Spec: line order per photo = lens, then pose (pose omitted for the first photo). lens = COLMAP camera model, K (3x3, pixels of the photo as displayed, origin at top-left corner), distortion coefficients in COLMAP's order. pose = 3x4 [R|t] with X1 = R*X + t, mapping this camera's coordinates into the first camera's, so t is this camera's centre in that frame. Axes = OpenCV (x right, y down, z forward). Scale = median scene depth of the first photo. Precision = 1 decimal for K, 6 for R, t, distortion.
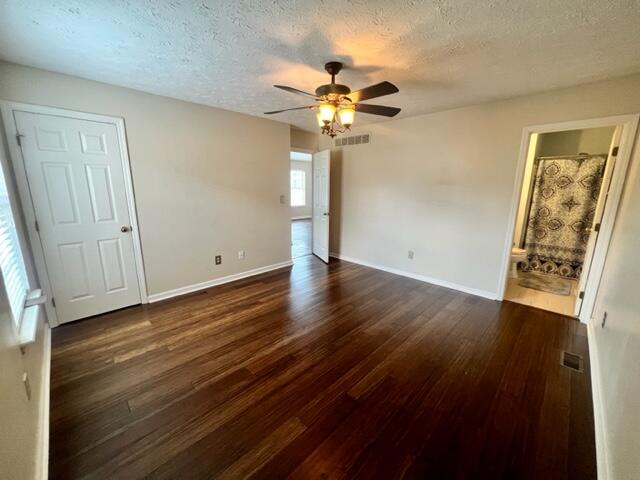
lens RADIAL K [[257.6, 0, 319.2], [0, 257.6, 237.5], [0, 0, 1]] dist [0.003497, -0.000061]
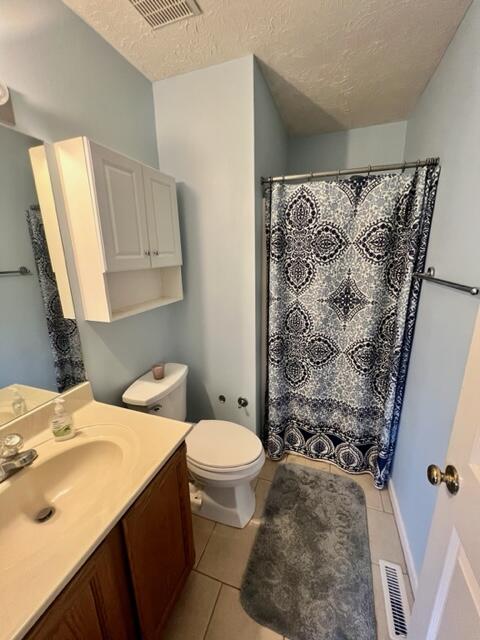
lens RADIAL K [[257.3, 0, 241.1], [0, 257.3, 320.2], [0, 0, 1]] dist [-0.003798, -0.000026]
pose [[0.910966, -0.128526, 0.391948, 0.651615], [0.109838, 0.991493, 0.069841, -0.140923], [-0.397590, -0.020572, 0.917333, 0.685312]]
